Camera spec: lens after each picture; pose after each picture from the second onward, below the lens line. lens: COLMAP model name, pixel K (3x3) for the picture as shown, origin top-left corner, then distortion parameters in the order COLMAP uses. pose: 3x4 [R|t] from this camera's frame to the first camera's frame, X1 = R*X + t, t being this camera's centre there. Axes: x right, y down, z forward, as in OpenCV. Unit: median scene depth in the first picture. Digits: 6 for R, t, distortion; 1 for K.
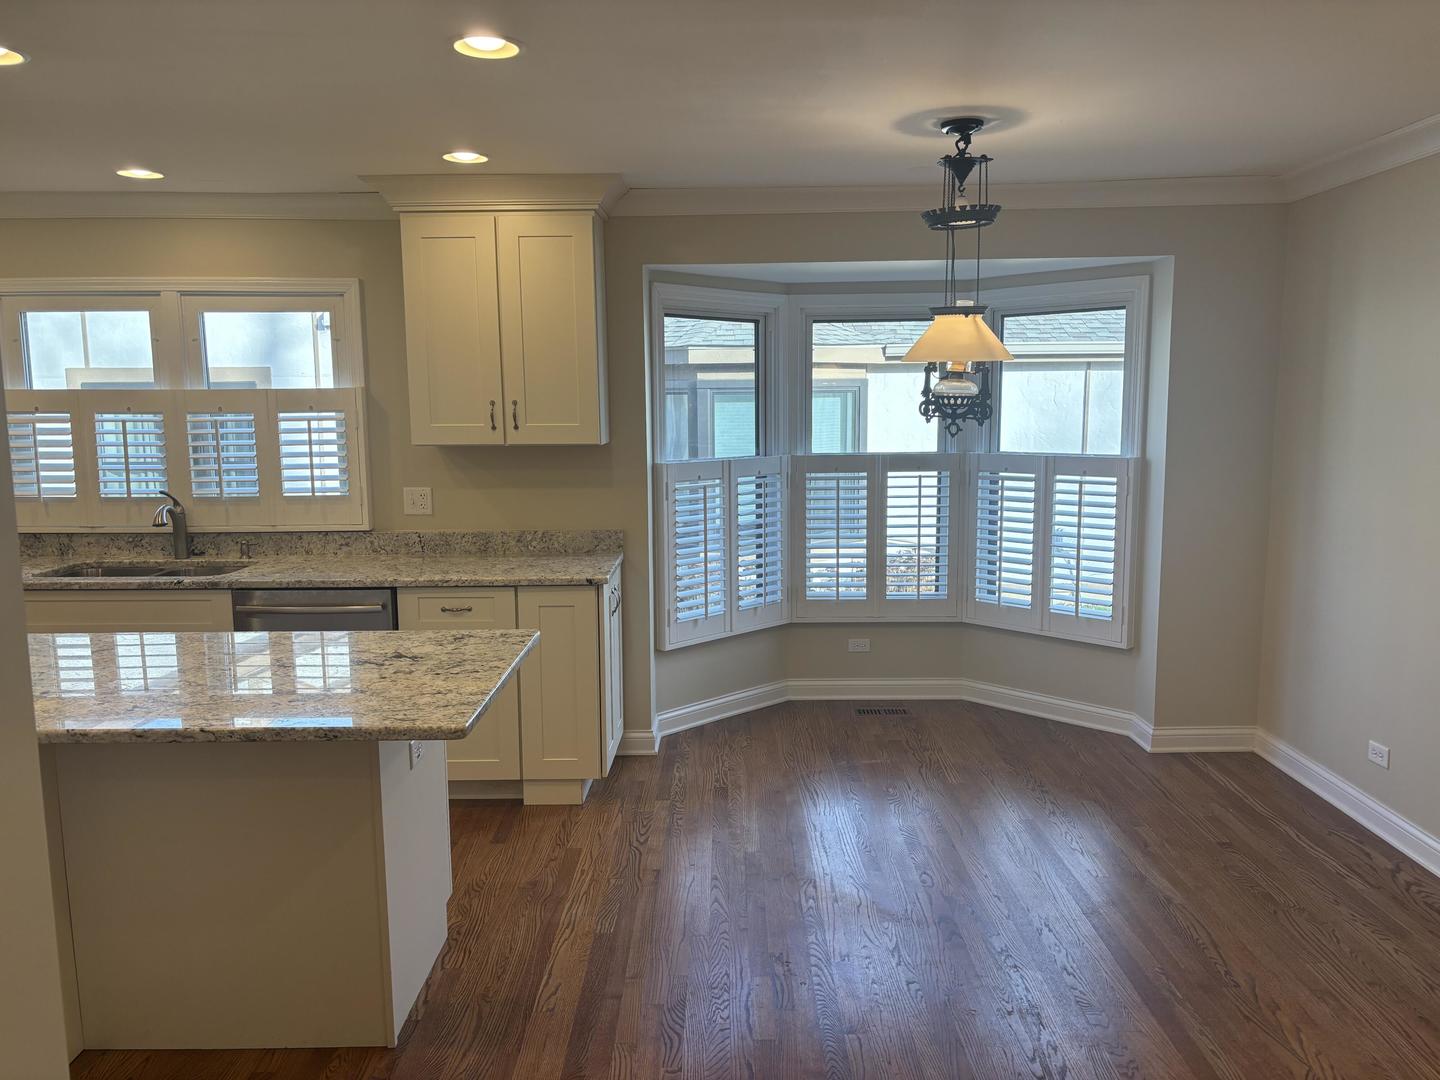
lens RADIAL K [[1088.7, 0, 720.0], [0, 1088.7, 540.0], [0, 0, 1]] dist [0.053202, -0.038418]
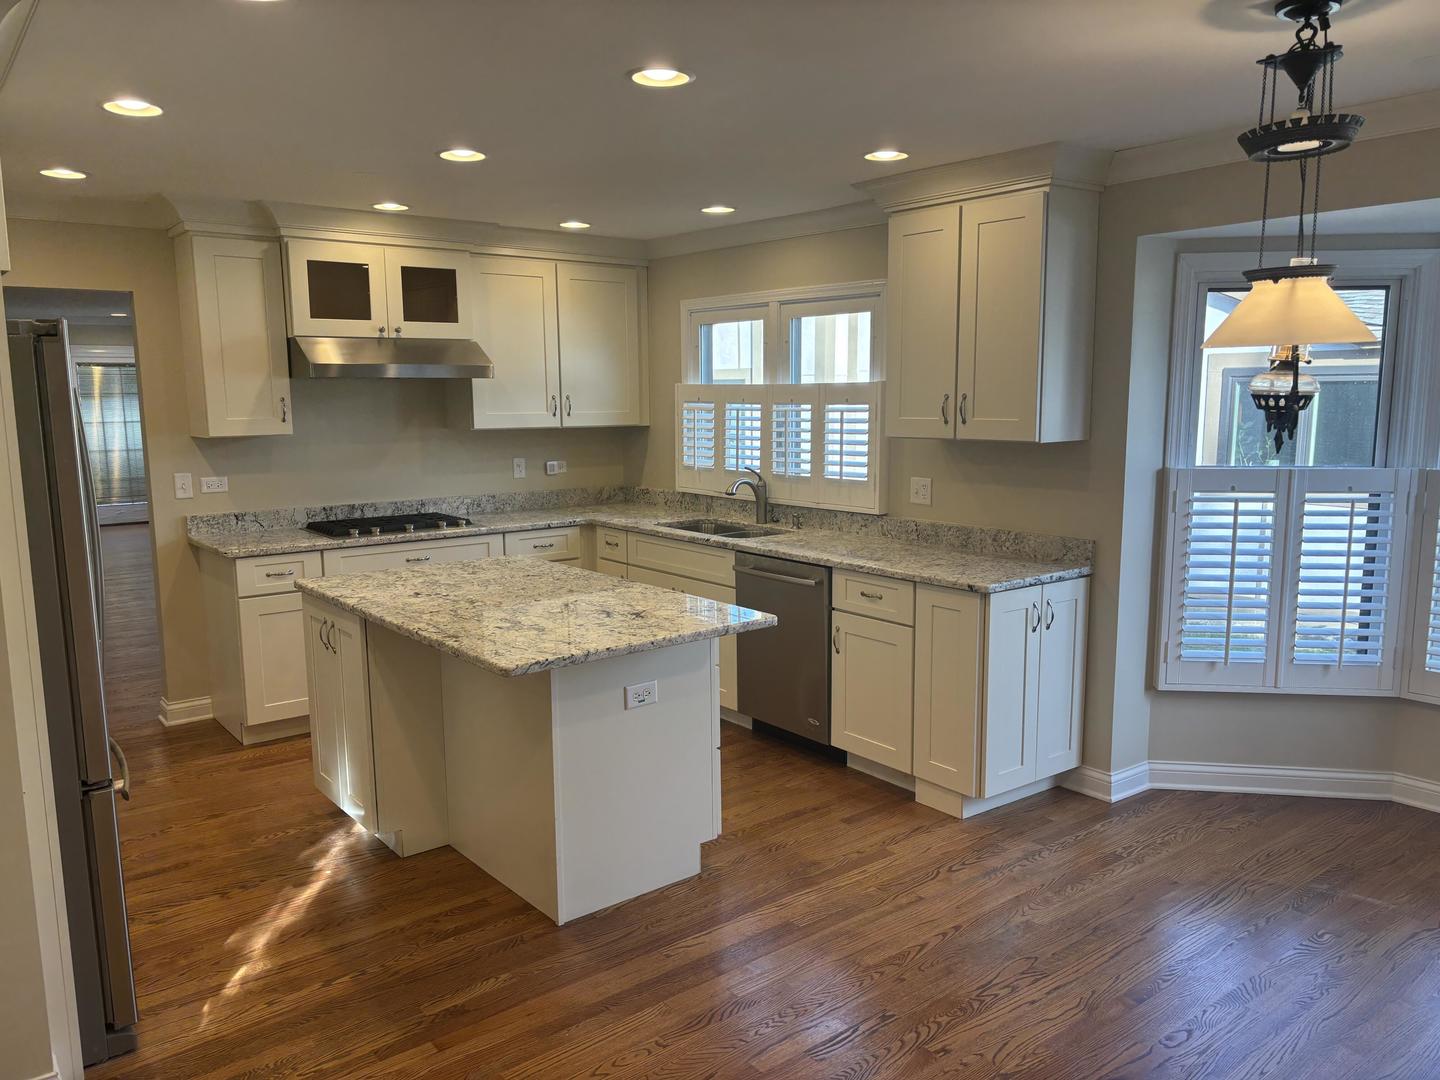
lens RADIAL K [[1088.7, 0, 720.0], [0, 1088.7, 540.0], [0, 0, 1]] dist [0.053202, -0.038418]
pose [[0.620394, 0.111308, -0.776352, 0.447609], [-0.101242, 0.992962, 0.061460, -0.036565], [0.777728, 0.040470, 0.627296, 0.222088]]
